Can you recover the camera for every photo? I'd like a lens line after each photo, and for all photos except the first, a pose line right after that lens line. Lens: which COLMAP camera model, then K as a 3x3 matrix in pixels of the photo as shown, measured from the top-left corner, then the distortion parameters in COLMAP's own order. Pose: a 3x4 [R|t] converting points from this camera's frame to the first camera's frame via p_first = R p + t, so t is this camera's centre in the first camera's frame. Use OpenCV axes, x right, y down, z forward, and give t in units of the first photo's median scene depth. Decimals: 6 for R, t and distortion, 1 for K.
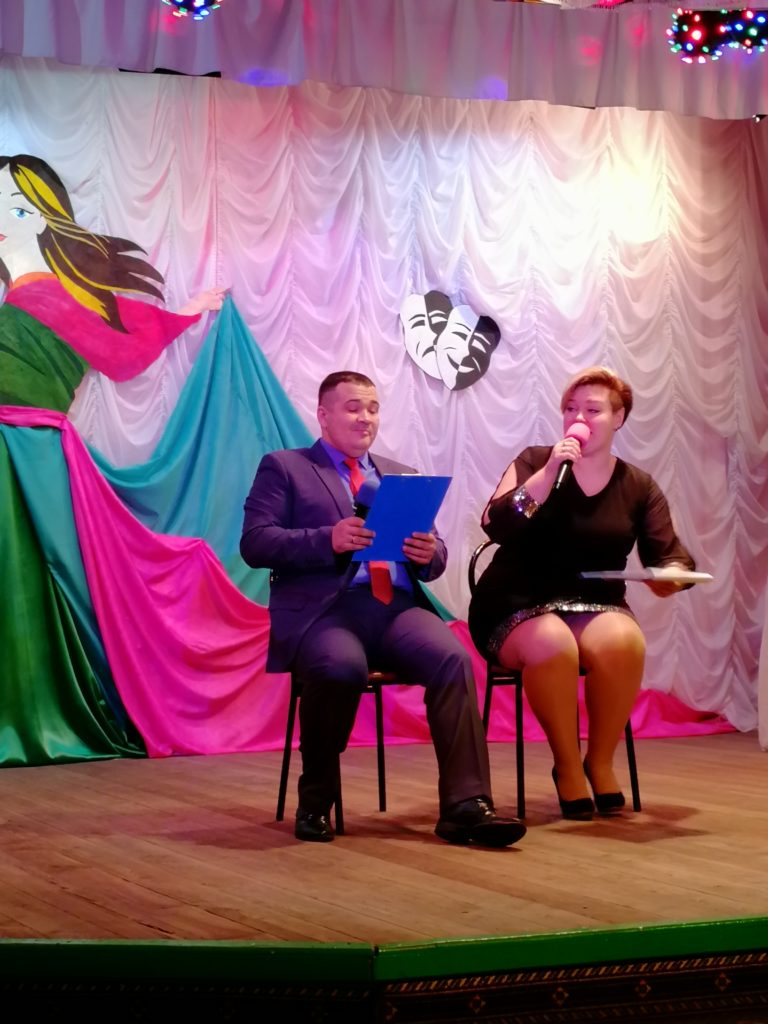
lens RADIAL K [[2177.9, 0, 379.5], [0, 2177.9, 518.0], [0, 0, 1]] dist [0.390083, -2.597564]
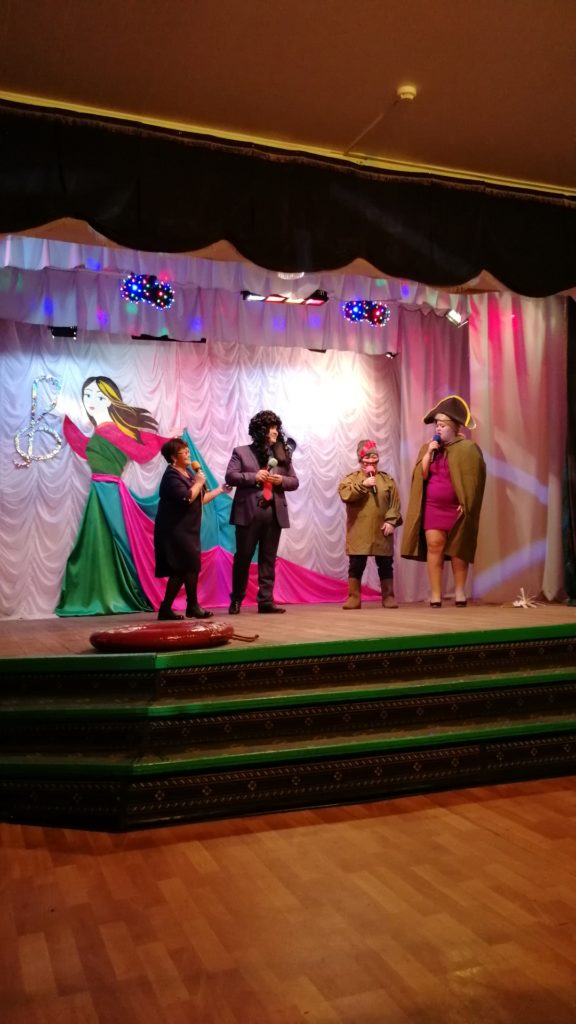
lens RADIAL K [[807.8, 0, 292.4], [0, 807.8, 516.3], [0, 0, 1]] dist [0.025839, -0.080251]
pose [[0.999557, -0.024626, -0.016739, 0.070423], [0.023966, 0.998970, -0.038537, 0.038522], [0.017671, 0.038118, 0.999117, 0.068525]]
